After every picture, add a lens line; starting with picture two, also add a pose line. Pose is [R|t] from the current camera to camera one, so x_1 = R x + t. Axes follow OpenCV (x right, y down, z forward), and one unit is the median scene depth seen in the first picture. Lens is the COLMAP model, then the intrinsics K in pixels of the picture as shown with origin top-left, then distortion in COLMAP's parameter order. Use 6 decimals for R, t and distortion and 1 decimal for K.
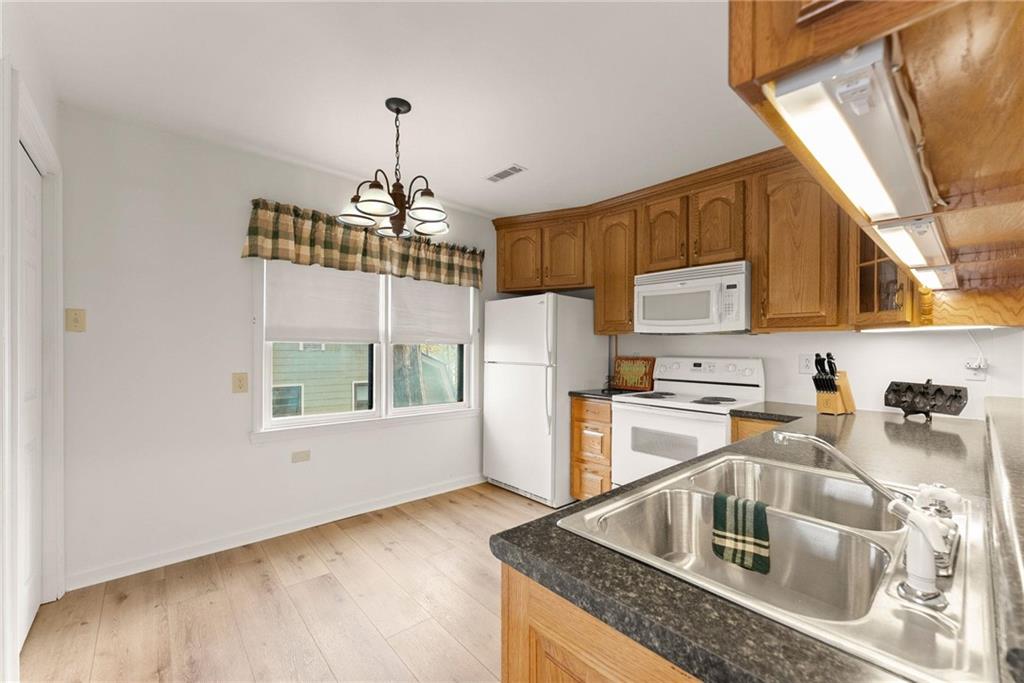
lens RADIAL K [[416.5, 0, 509.5], [0, 416.5, 353.9], [0, 0, 1]] dist [0.000115, -0.000016]
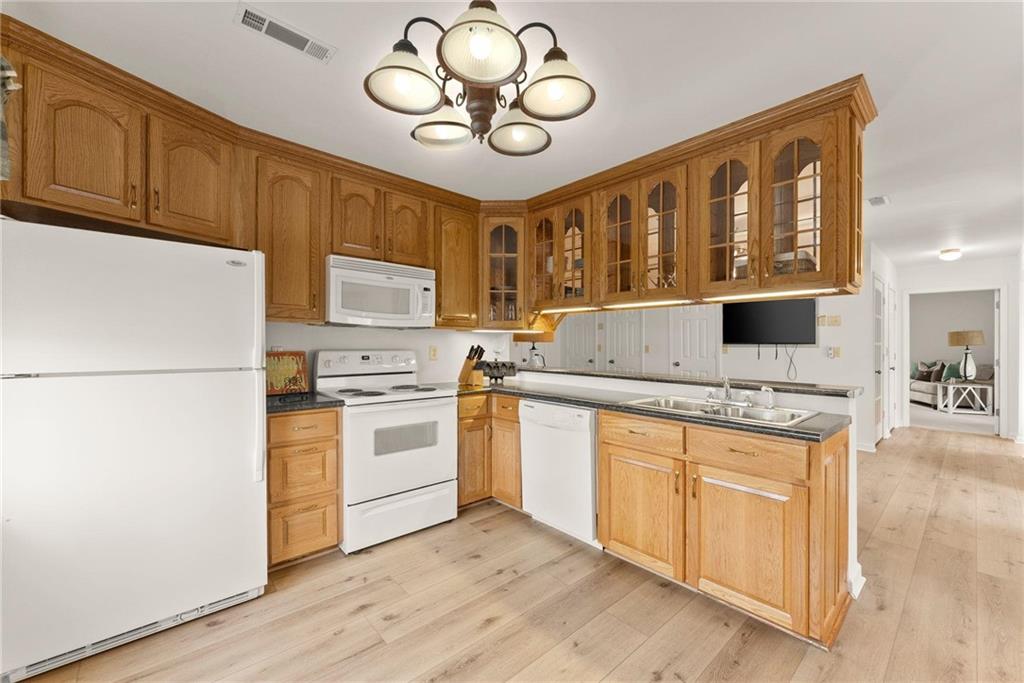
lens RADIAL K [[408.7, 0, 518.5], [0, 408.7, 341.2], [0, 0, 1]] dist [-0.000219, -0.000102]
pose [[-0.017994, -0.000767, 0.999838, -0.568954], [0.006258, 0.999980, 0.000880, -0.012629], [-0.999819, 0.006273, -0.017989, 0.686653]]
